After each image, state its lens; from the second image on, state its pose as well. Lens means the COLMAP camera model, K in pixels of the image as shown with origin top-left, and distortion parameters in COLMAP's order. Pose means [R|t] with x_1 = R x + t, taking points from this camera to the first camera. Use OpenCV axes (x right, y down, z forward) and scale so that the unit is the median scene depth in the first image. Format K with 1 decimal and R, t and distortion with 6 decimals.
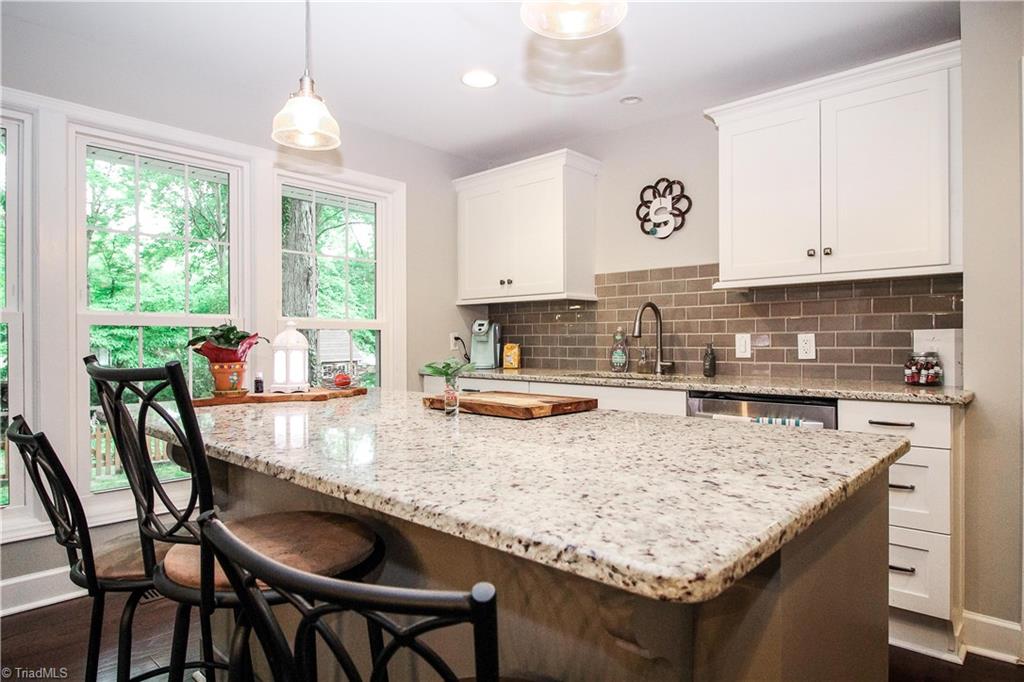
lens RADIAL K [[586.0, 0, 512.0], [0, 586.0, 341.0], [0, 0, 1]] dist [-0.000672, -0.000084]
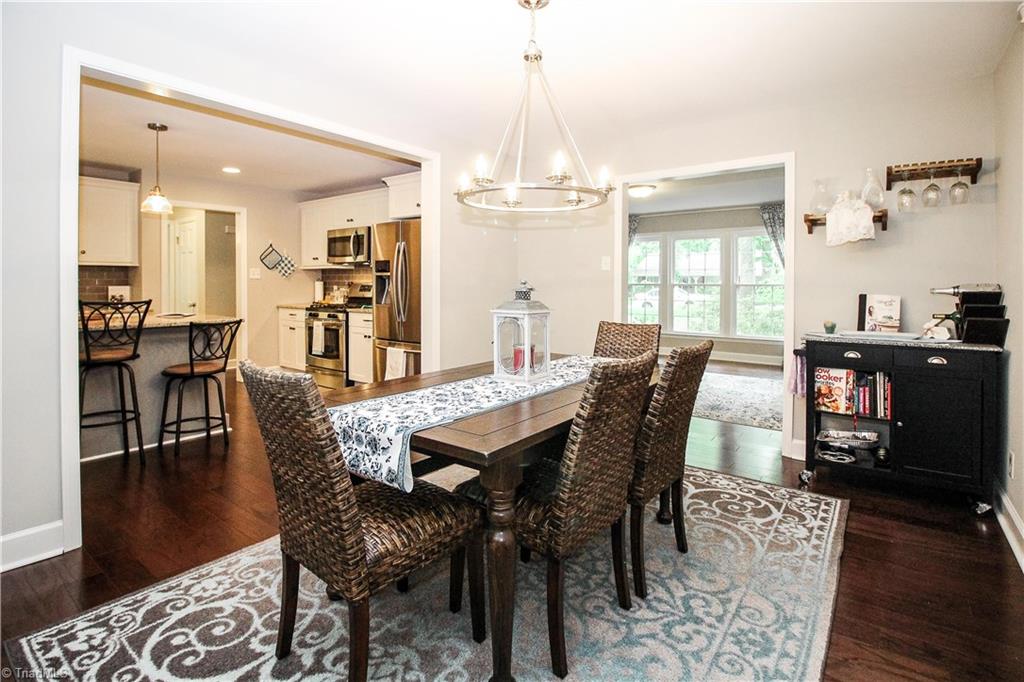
lens RADIAL K [[509.6, 0, 529.8], [0, 509.6, 289.4], [0, 0, 1]] dist [0.000299, -0.000294]
pose [[-0.122327, -0.008899, 0.992450, -1.243907], [-0.001011, 0.999960, 0.008841, -0.019454], [-0.992489, 0.000079, -0.122331, -0.374378]]
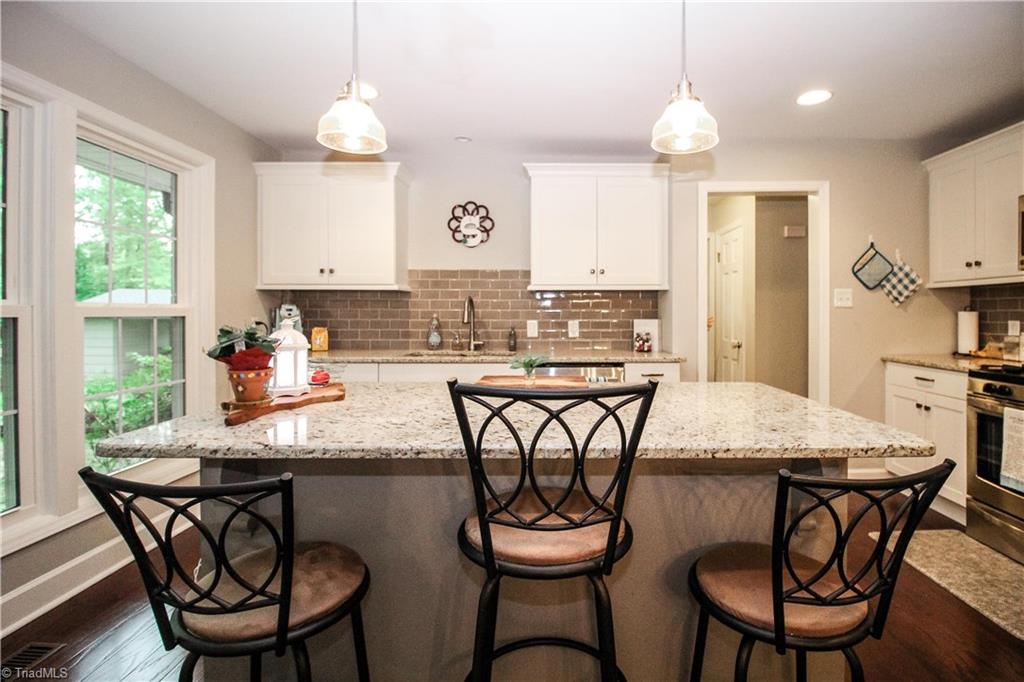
lens RADIAL K [[484.7, 0, 542.6], [0, 484.7, 316.9], [0, 0, 1]] dist [-0.000031, -0.000271]
pose [[0.731926, -0.002541, 0.681380, -0.373566], [-0.002415, 0.999977, 0.006324, -0.026561], [-0.681380, -0.006274, 0.731903, 0.096072]]
